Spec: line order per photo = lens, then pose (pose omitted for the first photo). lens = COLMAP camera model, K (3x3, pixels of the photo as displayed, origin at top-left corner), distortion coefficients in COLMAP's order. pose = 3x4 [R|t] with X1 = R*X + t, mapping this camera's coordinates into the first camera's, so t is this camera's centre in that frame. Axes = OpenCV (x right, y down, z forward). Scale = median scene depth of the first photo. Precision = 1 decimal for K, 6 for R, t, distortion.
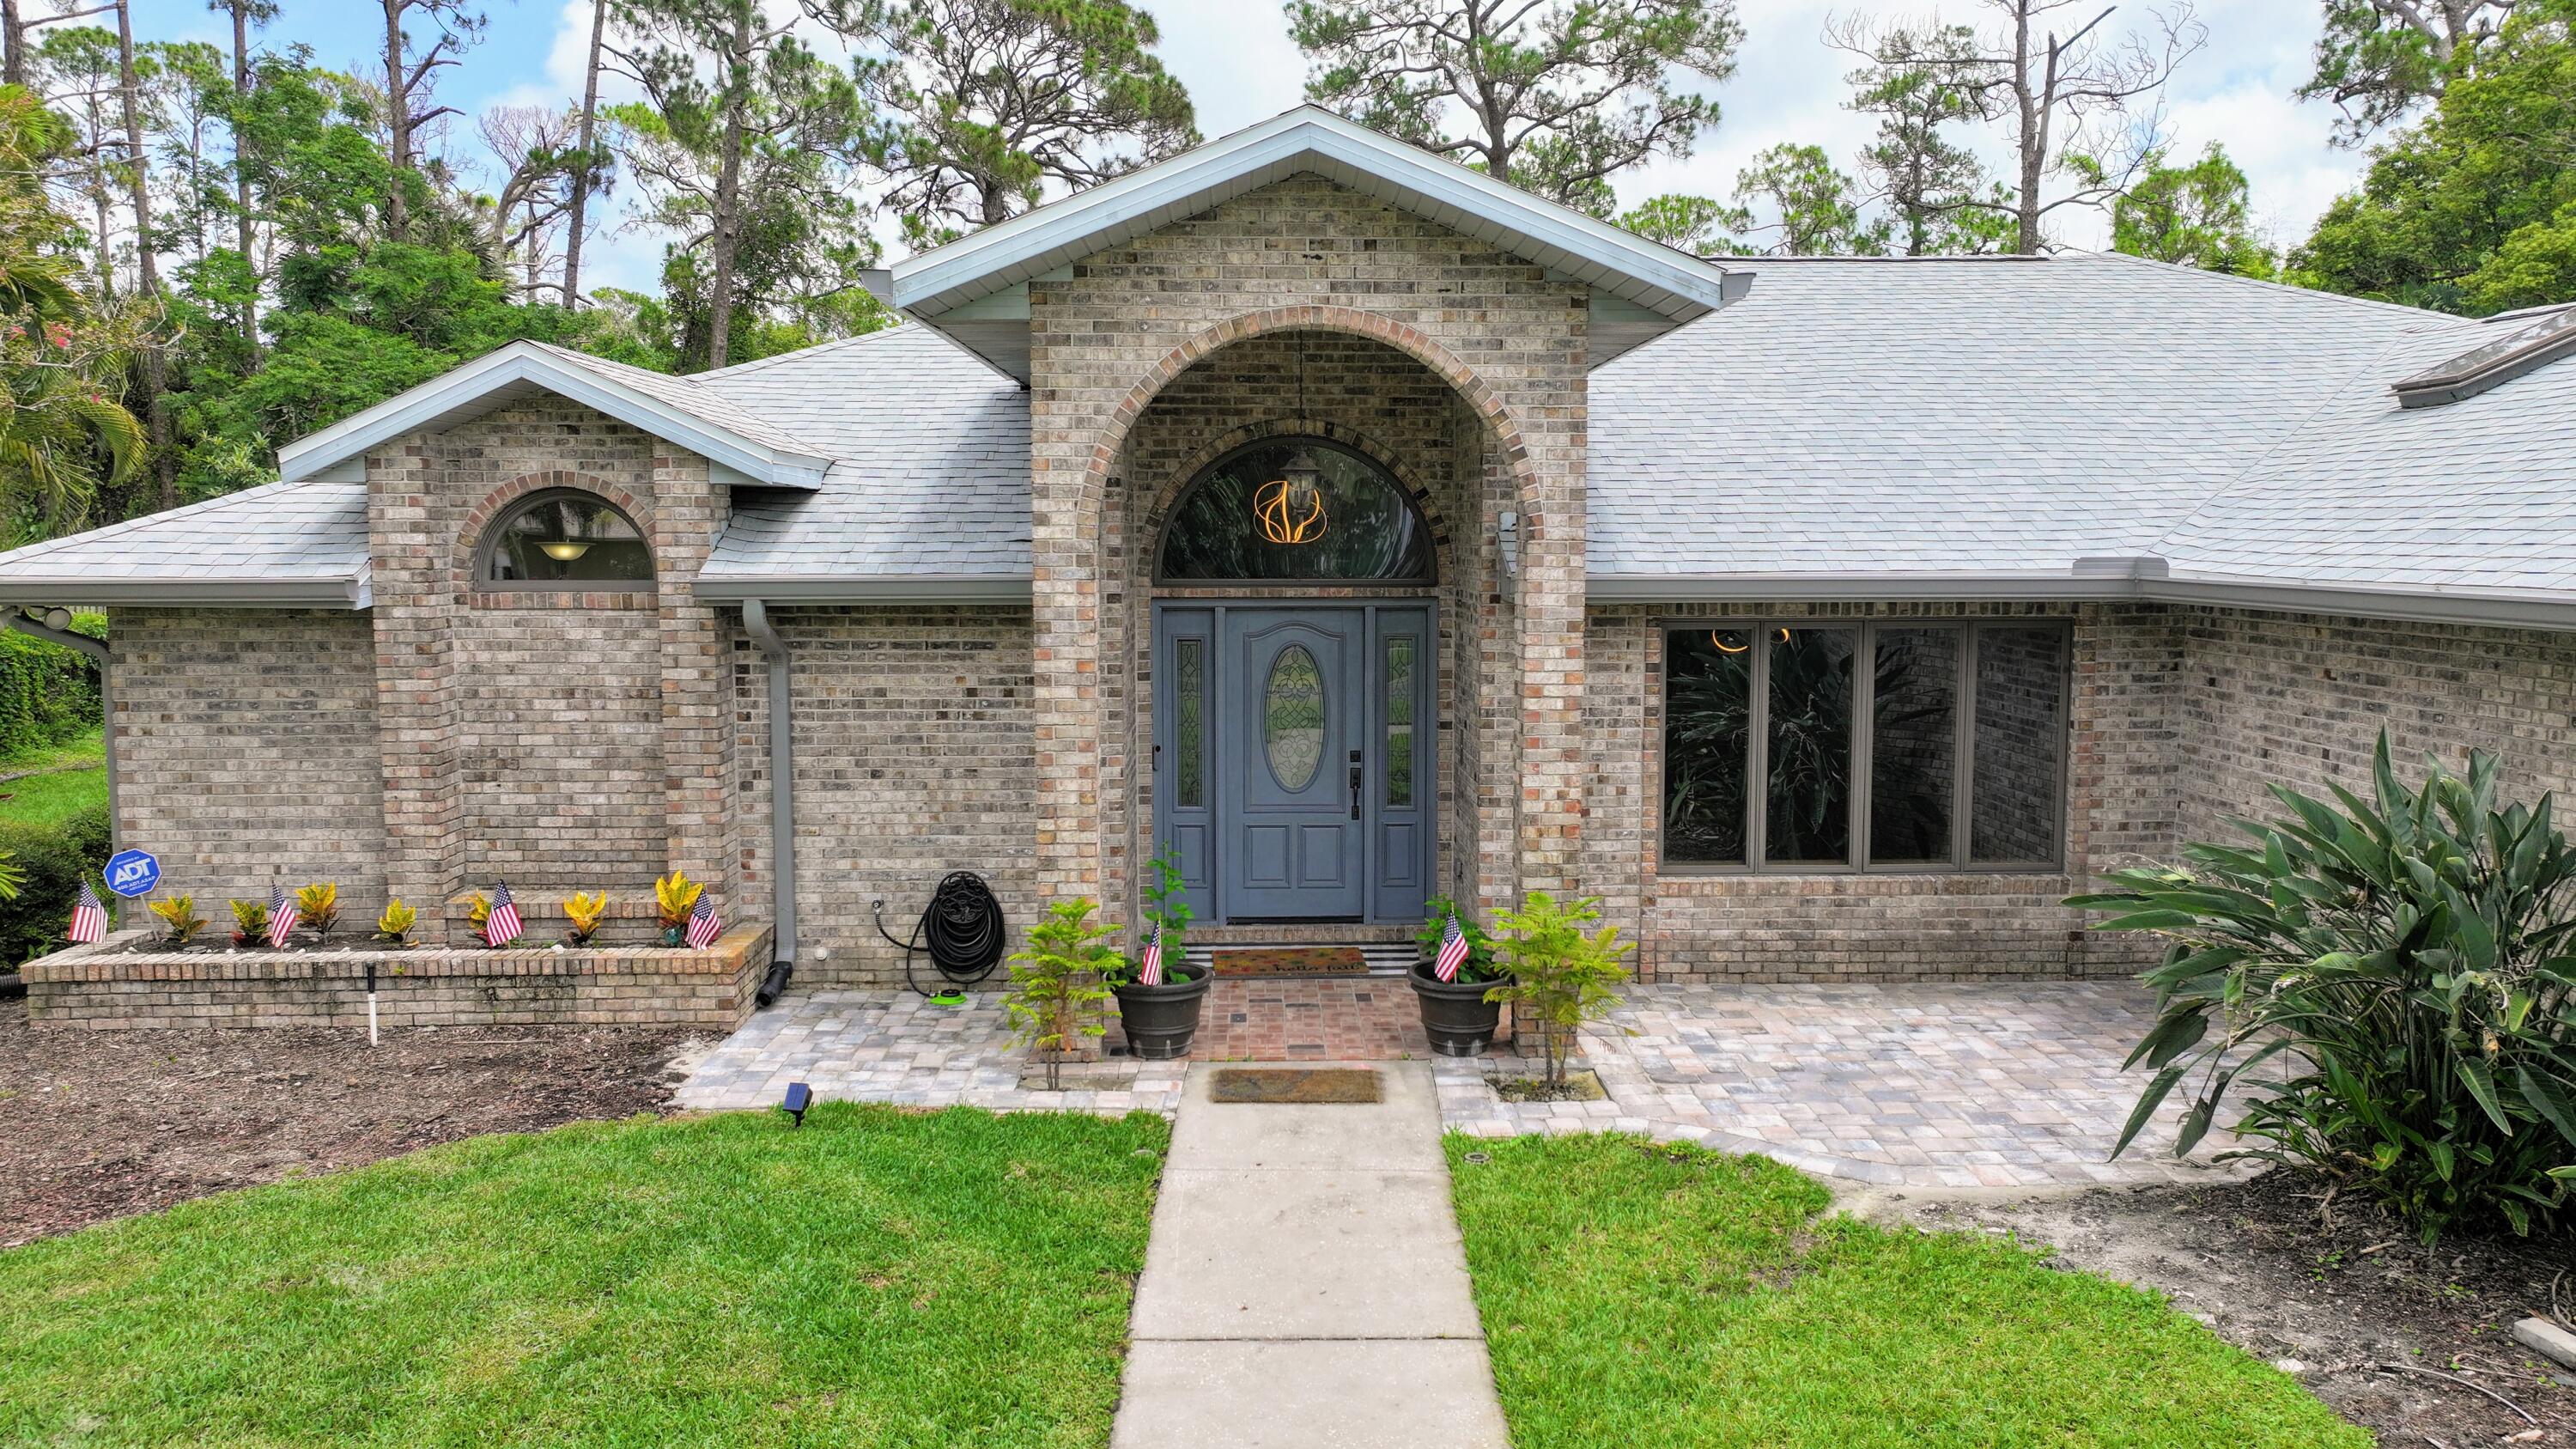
lens RADIAL K [[1780.4, 0, 1292.5], [0, 1780.4, 721.2], [0, 0, 1]] dist [0.007752, -0.004763]
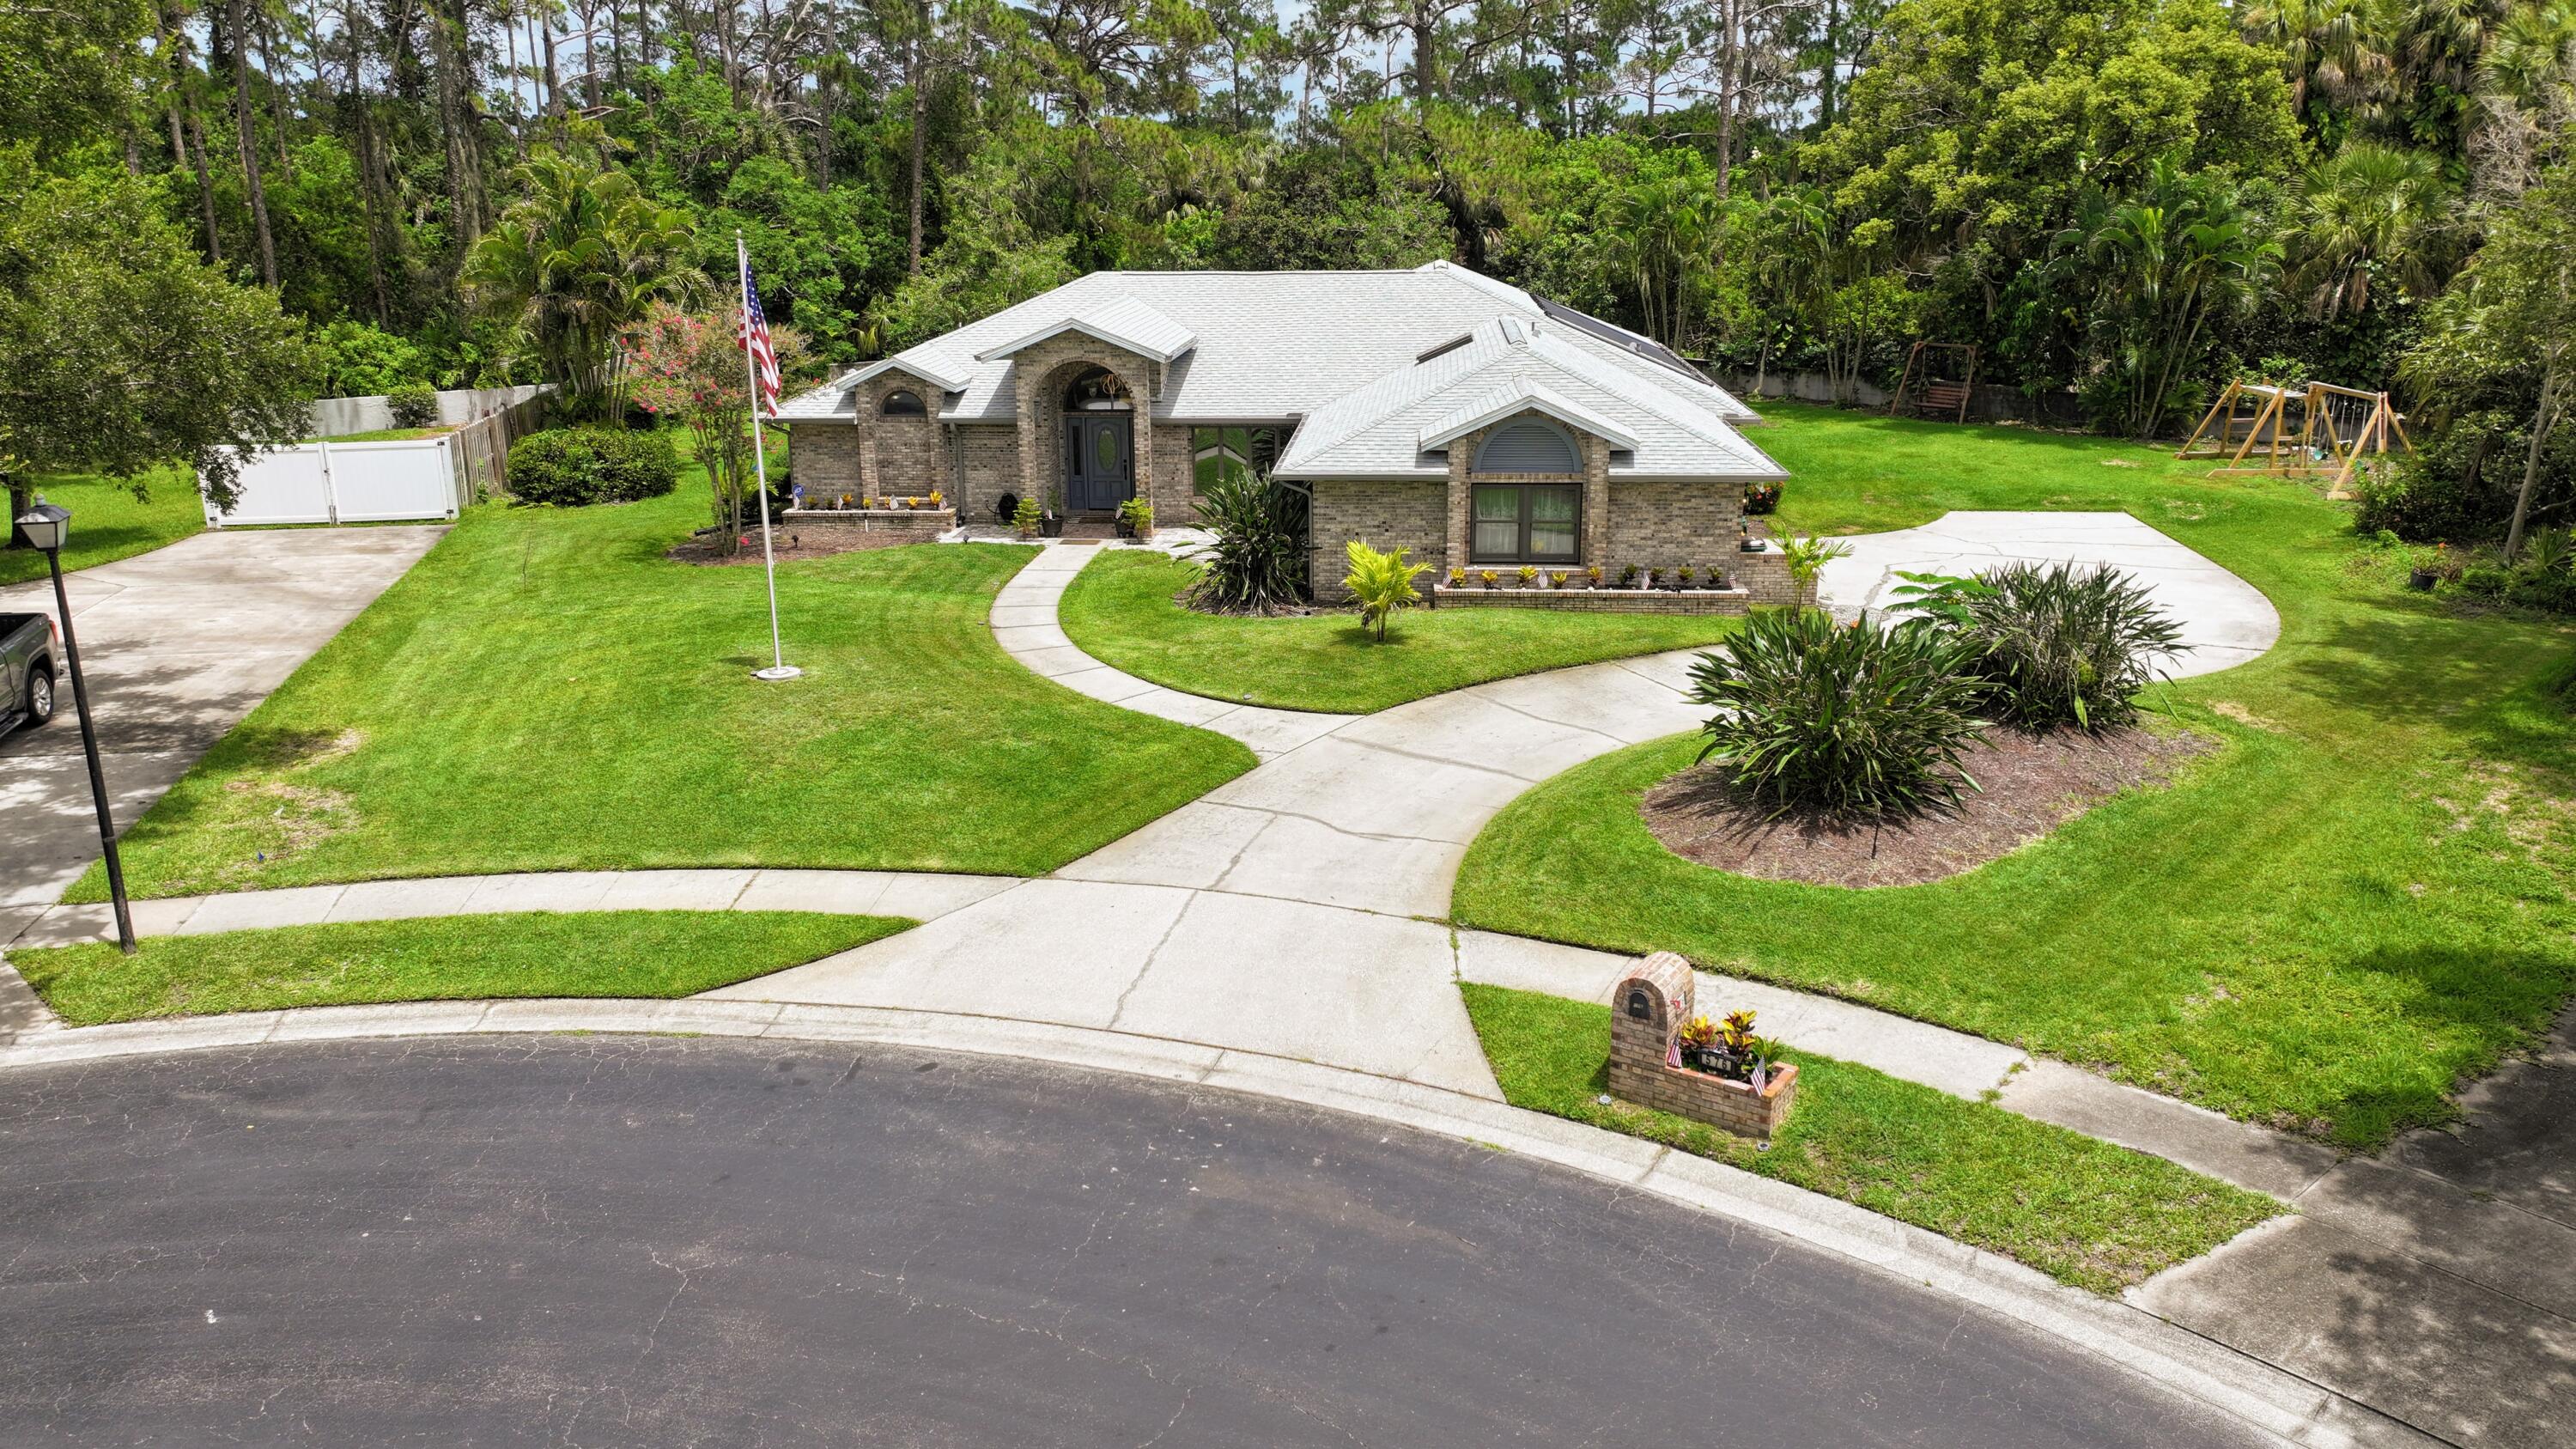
lens RADIAL K [[1780.4, 0, 1294.8], [0, 1780.4, 730.4], [0, 0, 1]] dist [0.007752, -0.004763]
pose [[0.995010, 0.021679, -0.097391, 0.800202], [-0.002419, 0.981065, 0.193662, -0.154602], [0.099745, -0.192460, 0.976222, -2.731333]]
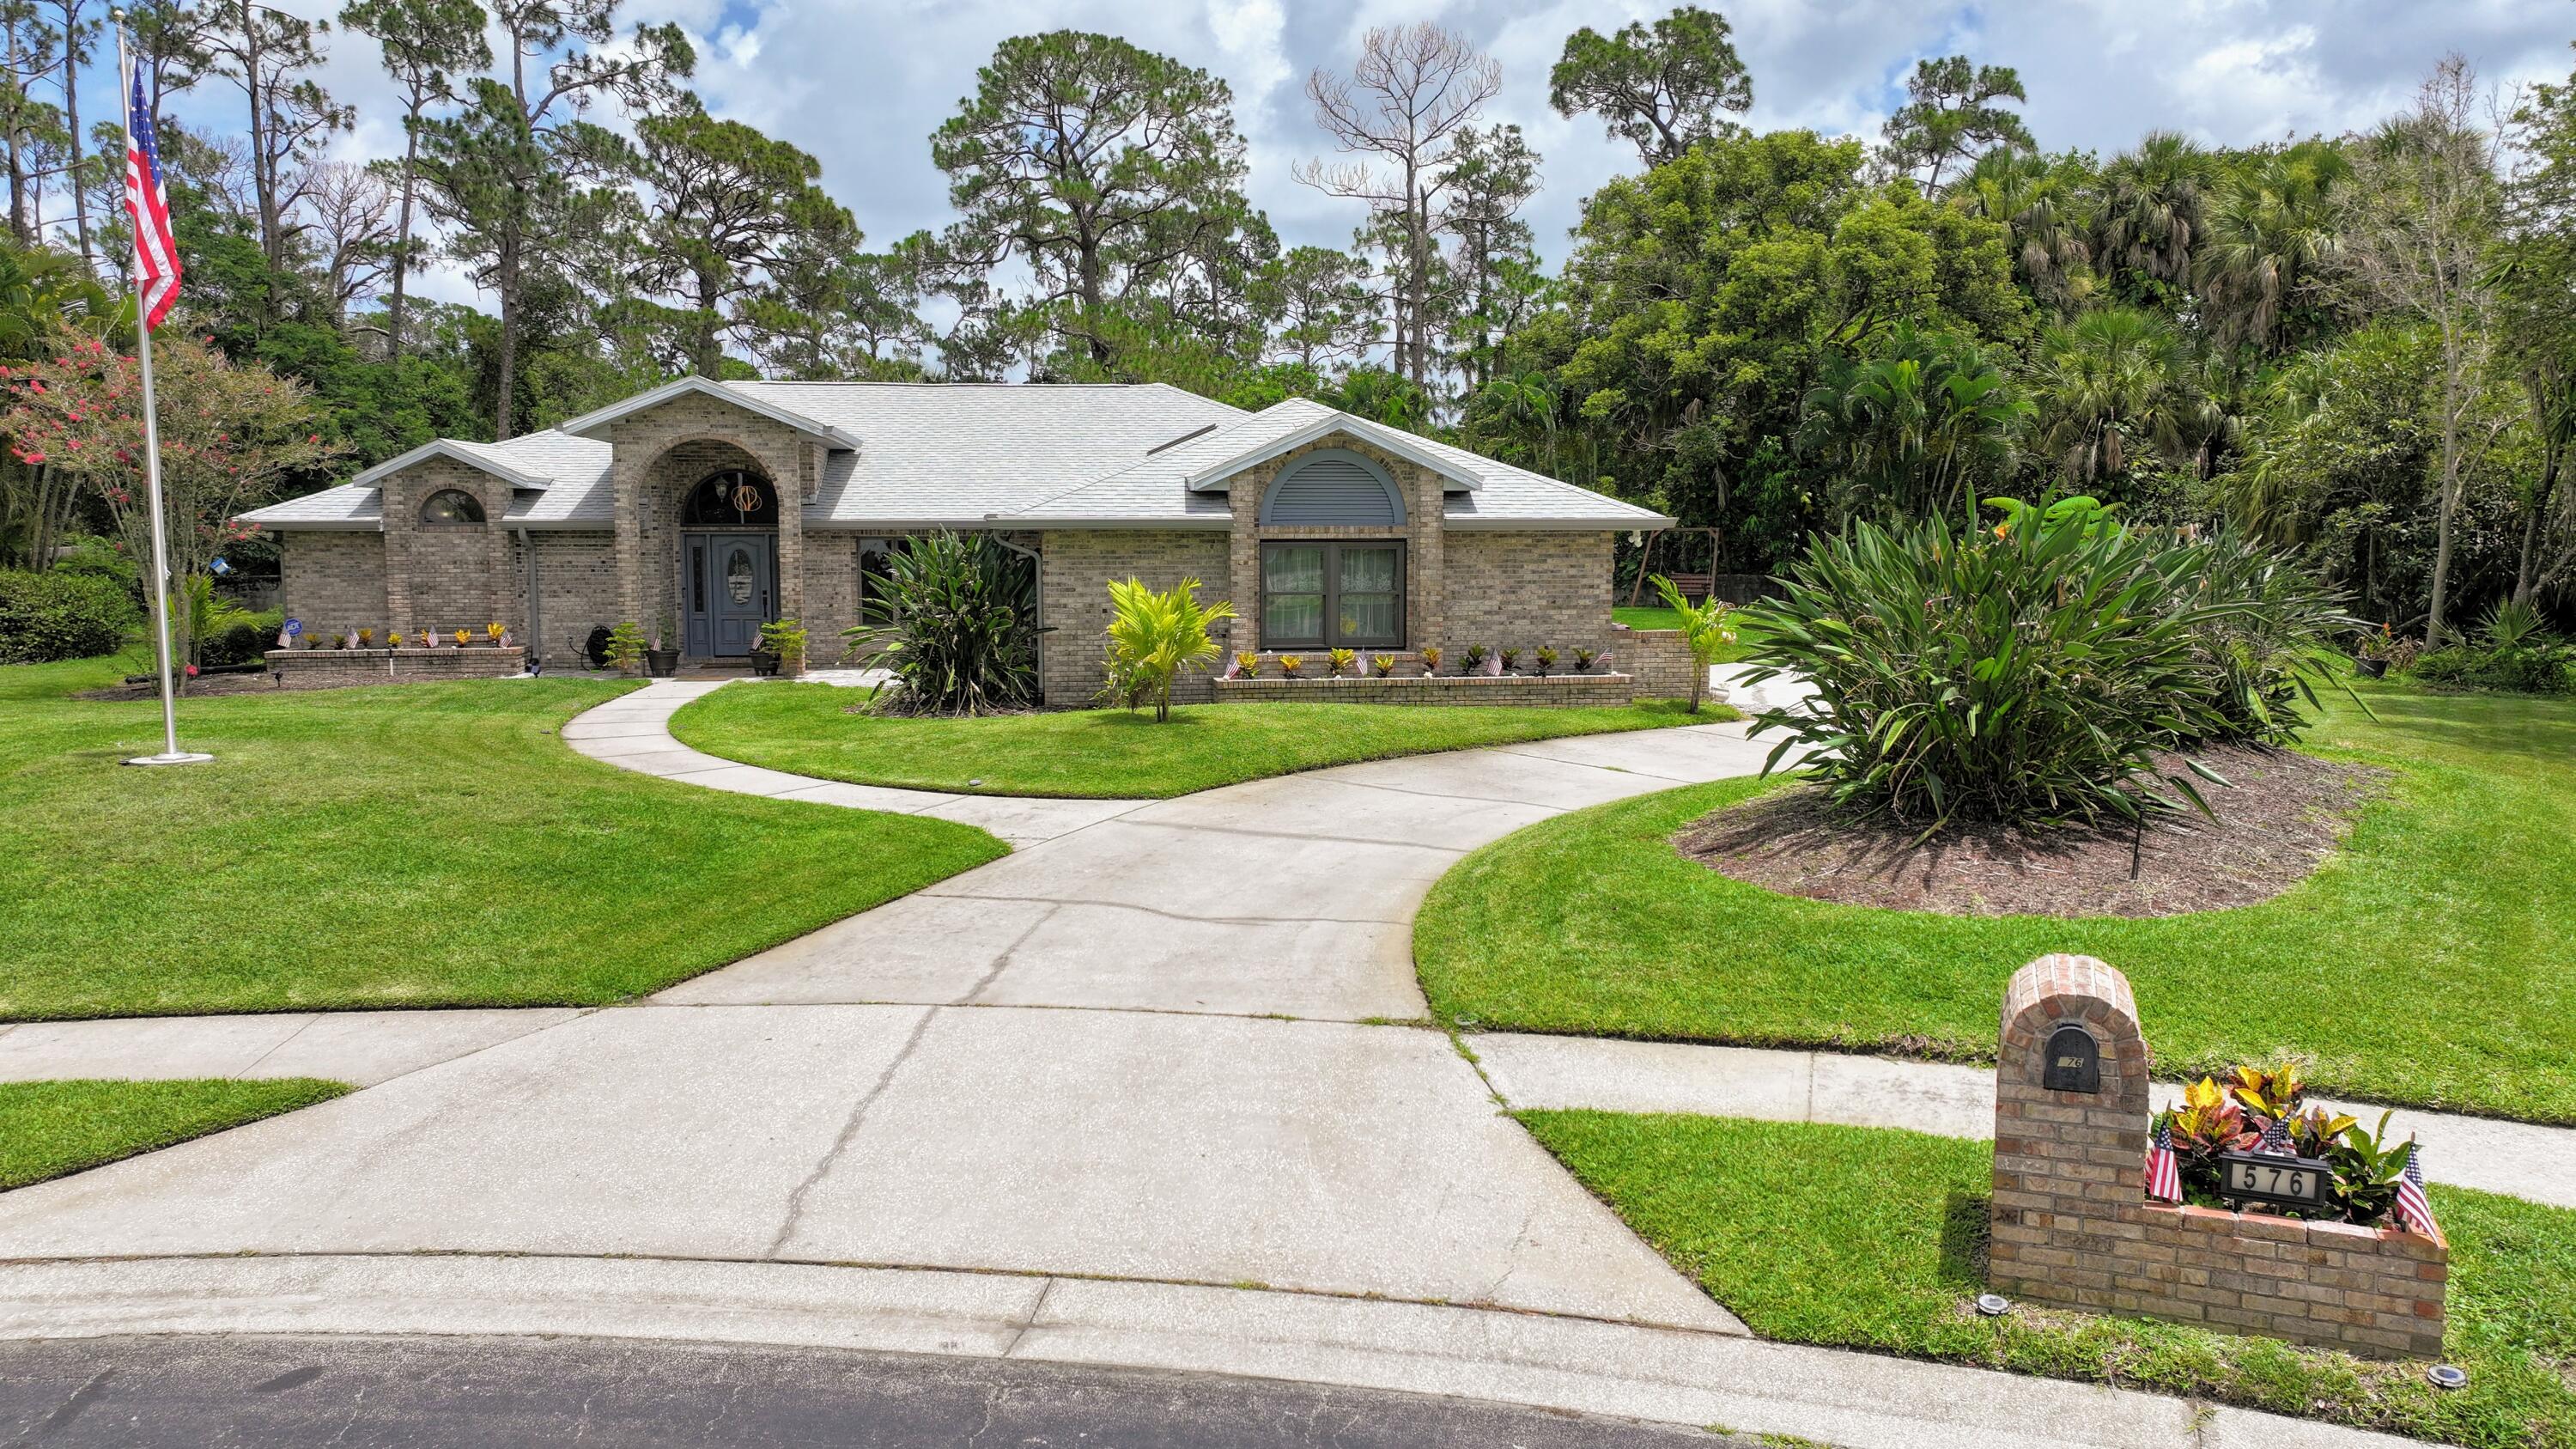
lens RADIAL K [[1780.4, 0, 1282.7], [0, 1780.4, 715.2], [0, 0, 1]] dist [0.007752, -0.004763]
pose [[0.995075, -0.010340, 0.098580, 0.604256], [0.010310, 0.999947, 0.000807, 0.232811], [-0.098583, 0.000213, 0.995129, -1.897177]]
